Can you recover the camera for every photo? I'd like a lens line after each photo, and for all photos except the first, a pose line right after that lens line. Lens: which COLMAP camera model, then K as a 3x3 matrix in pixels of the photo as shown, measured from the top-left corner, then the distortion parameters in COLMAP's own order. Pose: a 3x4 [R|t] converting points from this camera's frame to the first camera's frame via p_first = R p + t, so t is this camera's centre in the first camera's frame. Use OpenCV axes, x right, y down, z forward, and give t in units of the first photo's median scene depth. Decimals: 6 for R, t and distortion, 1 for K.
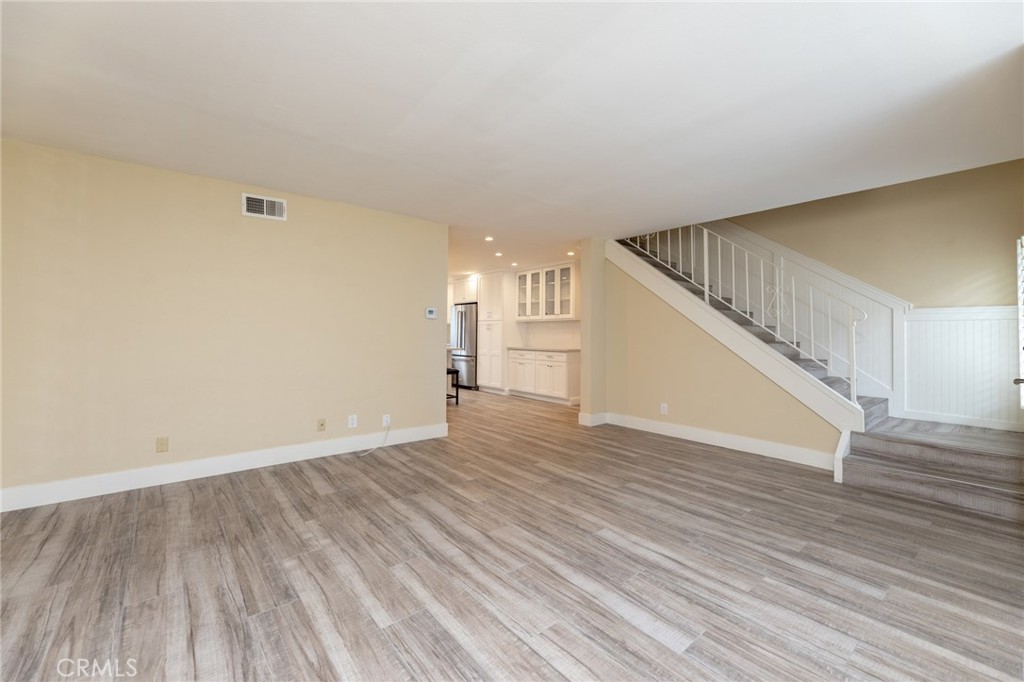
lens RADIAL K [[419.5, 0, 507.1], [0, 419.5, 328.6], [0, 0, 1]] dist [-0.001392, 0.000528]
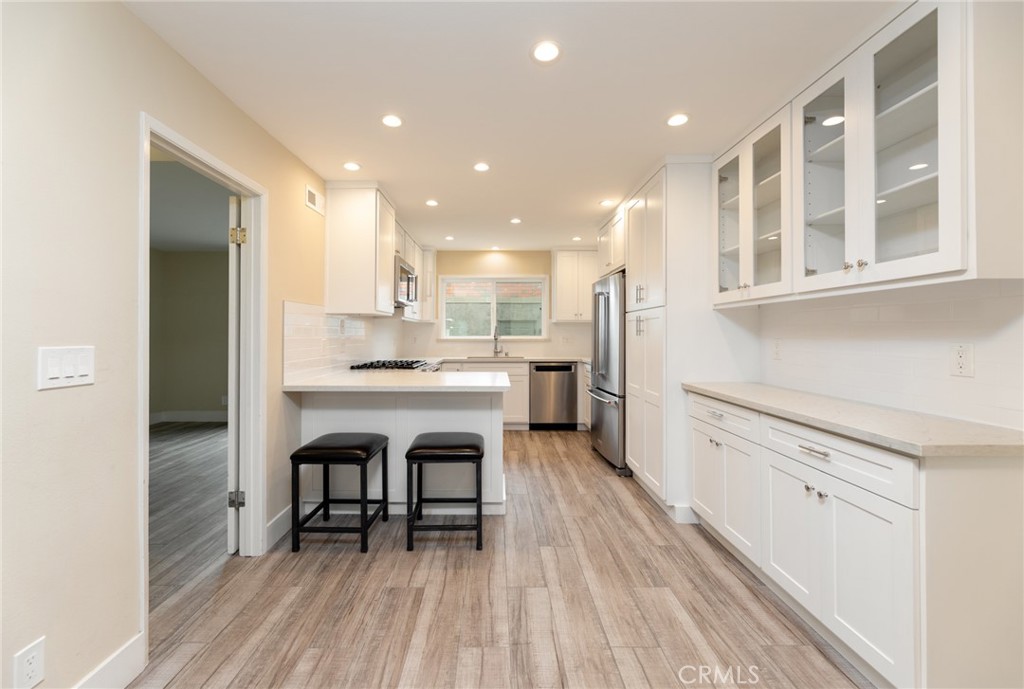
lens RADIAL K [[419.5, 0, 510.0], [0, 419.5, 335.0], [0, 0, 1]] dist [-0.001392, 0.000528]
pose [[0.802119, -0.007719, -0.597115, 0.281503], [0.015572, 0.999847, 0.007992, -0.002770], [0.596962, -0.015709, 0.802116, 1.918642]]
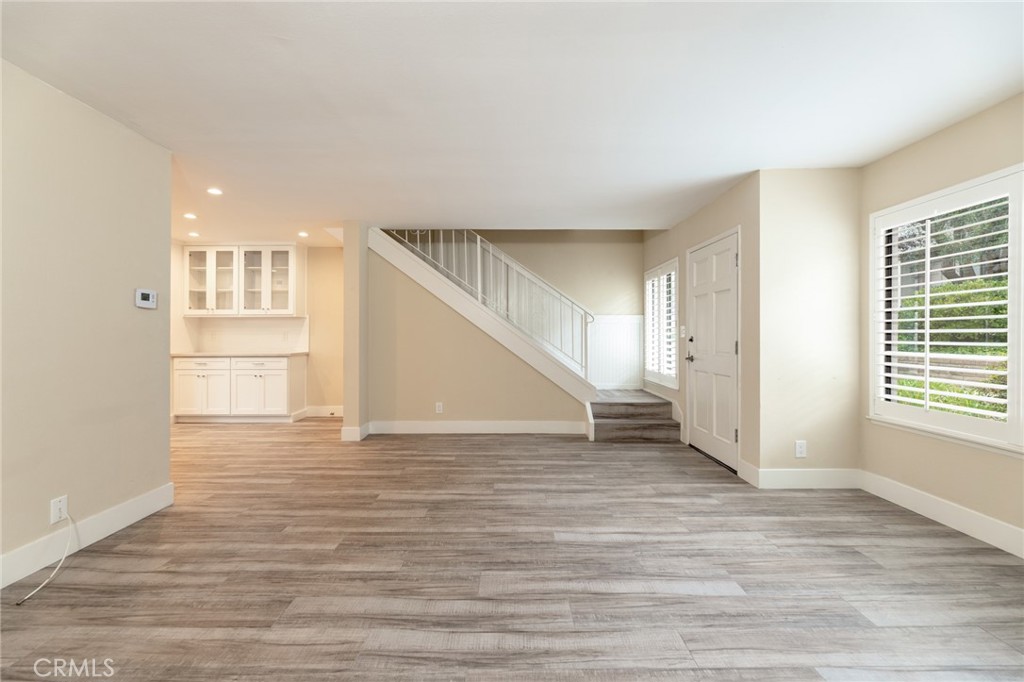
lens RADIAL K [[419.5, 0, 504.6], [0, 419.5, 332.4], [0, 0, 1]] dist [-0.001392, 0.000528]
pose [[0.631056, -0.003788, 0.775728, -0.557796], [-0.003525, 0.999964, 0.007751, 0.006354], [-0.775729, -0.007626, 0.631020, 0.454587]]
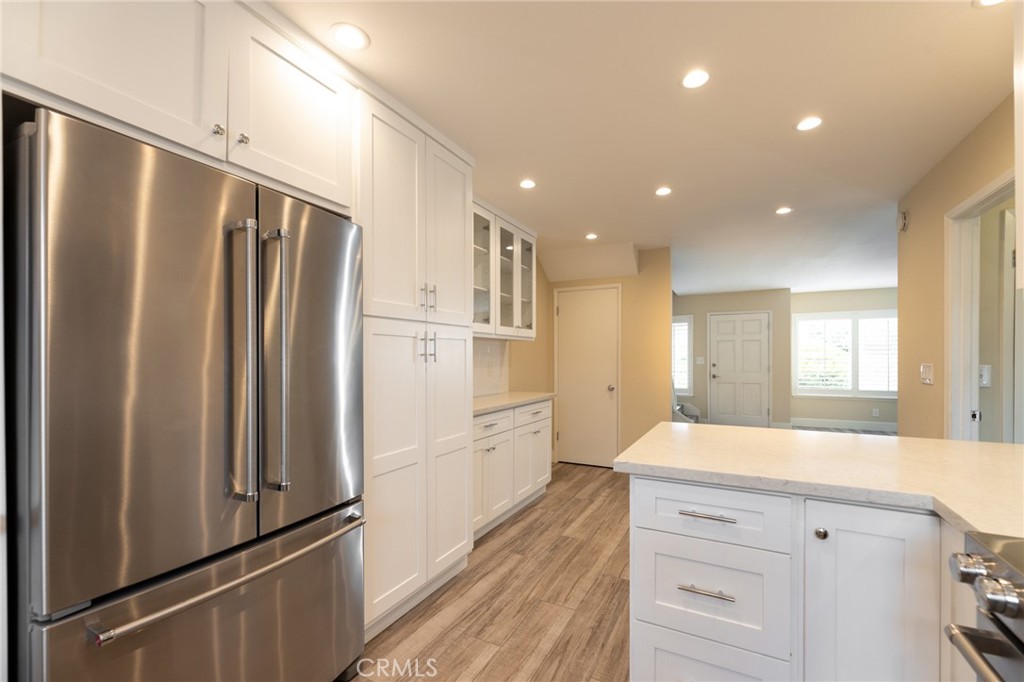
lens RADIAL K [[419.5, 0, 517.3], [0, 419.5, 361.6], [0, 0, 1]] dist [-0.001392, 0.000528]
pose [[-0.398969, -0.018379, 0.916780, -0.922221], [-0.014783, 0.999798, 0.013610, -0.000873], [-0.916845, -0.008123, -0.399160, 3.269933]]
